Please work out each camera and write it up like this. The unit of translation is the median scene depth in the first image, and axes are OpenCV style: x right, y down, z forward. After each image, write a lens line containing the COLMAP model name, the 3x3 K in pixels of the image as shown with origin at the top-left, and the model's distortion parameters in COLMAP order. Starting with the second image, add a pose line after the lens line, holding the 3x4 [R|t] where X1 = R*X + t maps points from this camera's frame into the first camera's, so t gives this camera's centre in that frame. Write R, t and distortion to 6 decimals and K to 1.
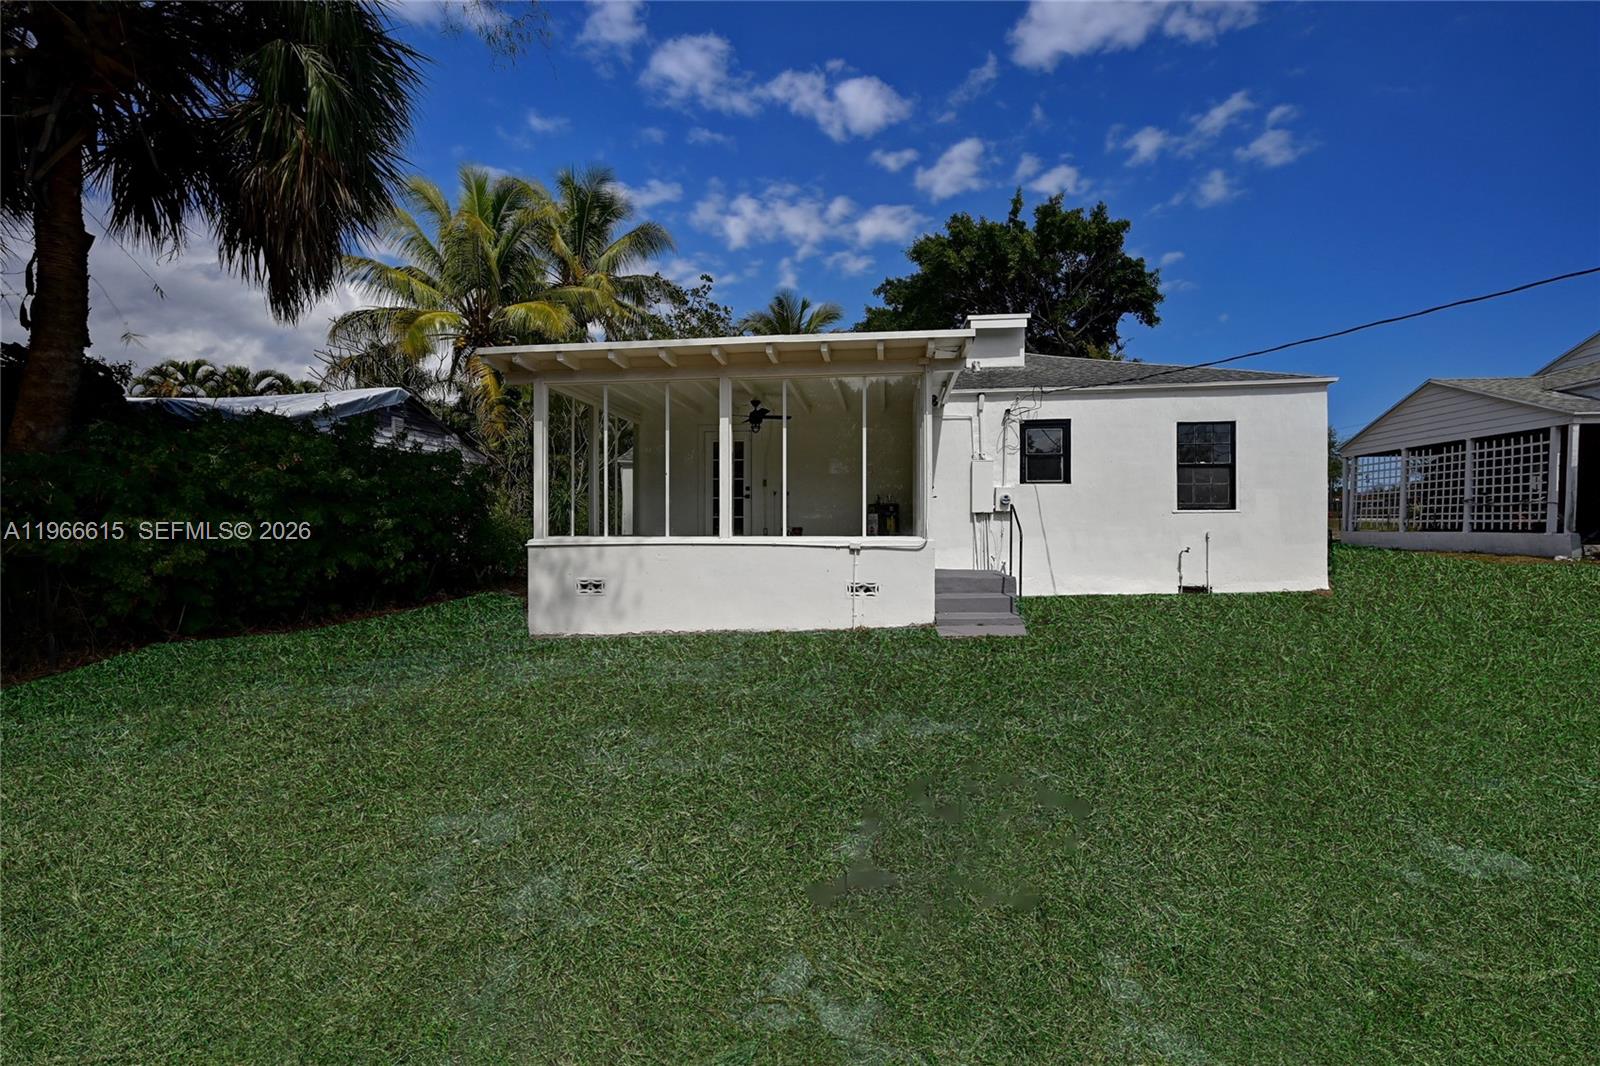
lens RADIAL K [[630.7, 0, 804.9], [0, 630.7, 527.1], [0, 0, 1]] dist [-0.002246, 0.000296]
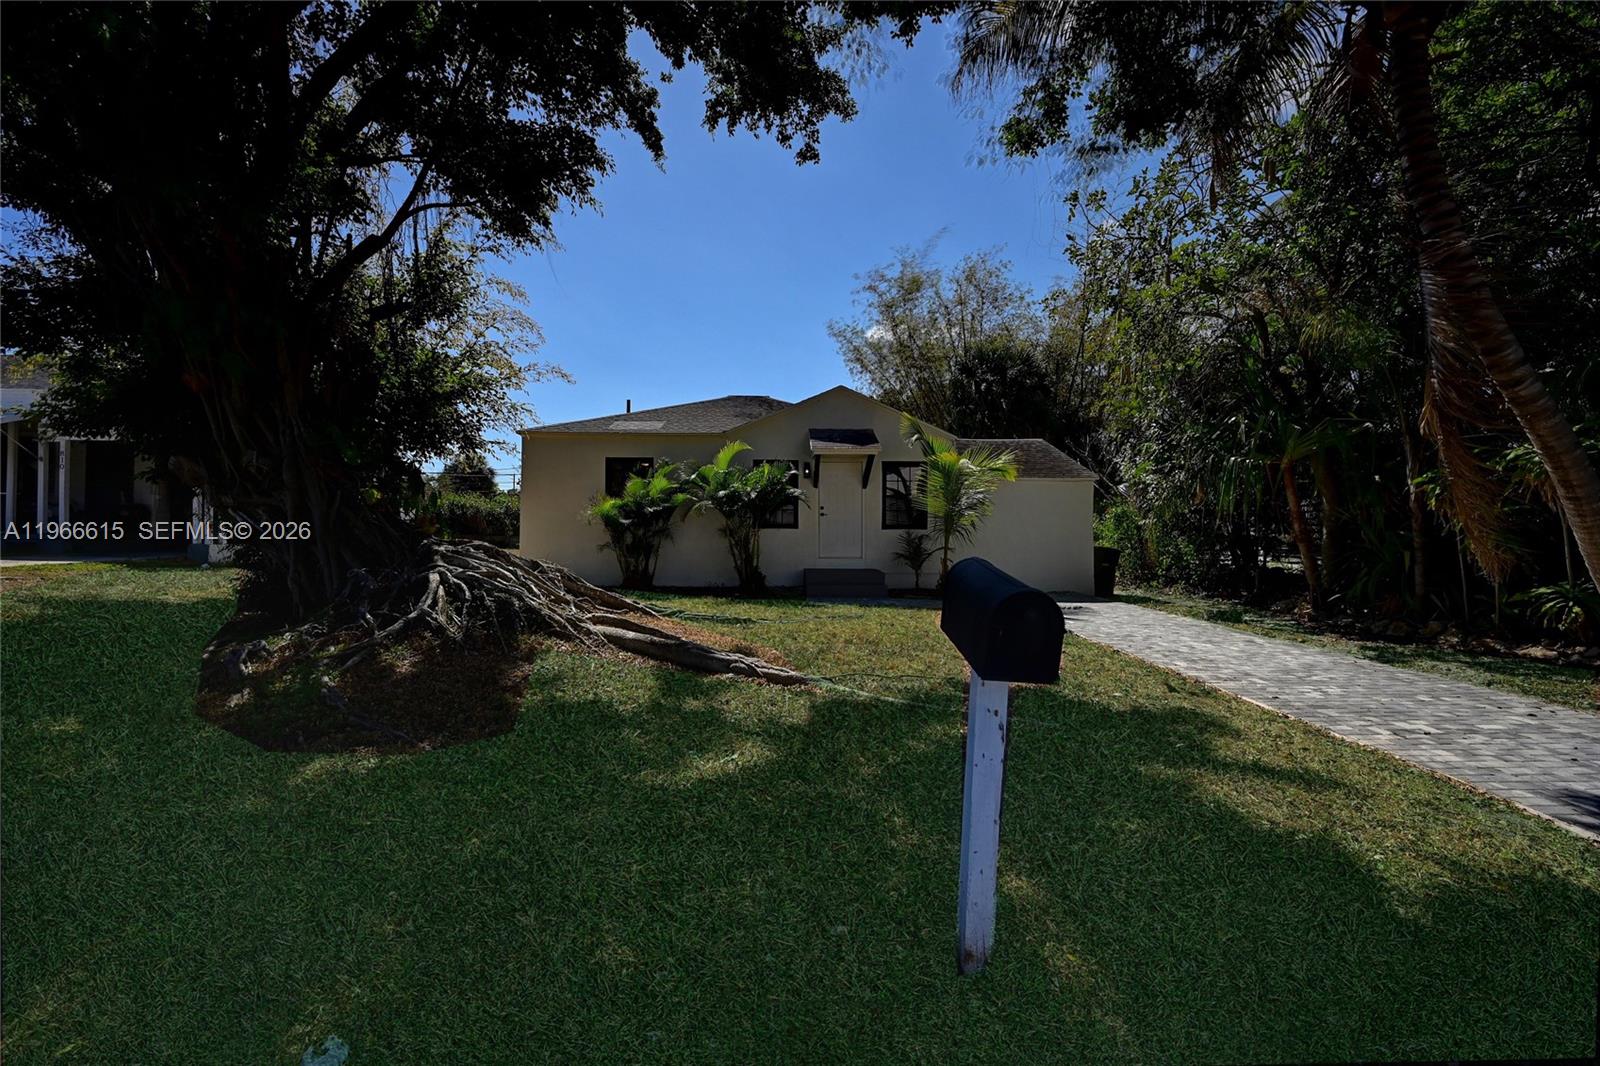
lens RADIAL K [[630.7, 0, 802.9], [0, 630.7, 527.3], [0, 0, 1]] dist [-0.002246, 0.000296]
pose [[0.999996, -0.000153, 0.002741, 1.586771], [0.000149, 0.999999, 0.001402, 0.000241], [-0.002741, -0.001402, 0.999995, -0.001502]]
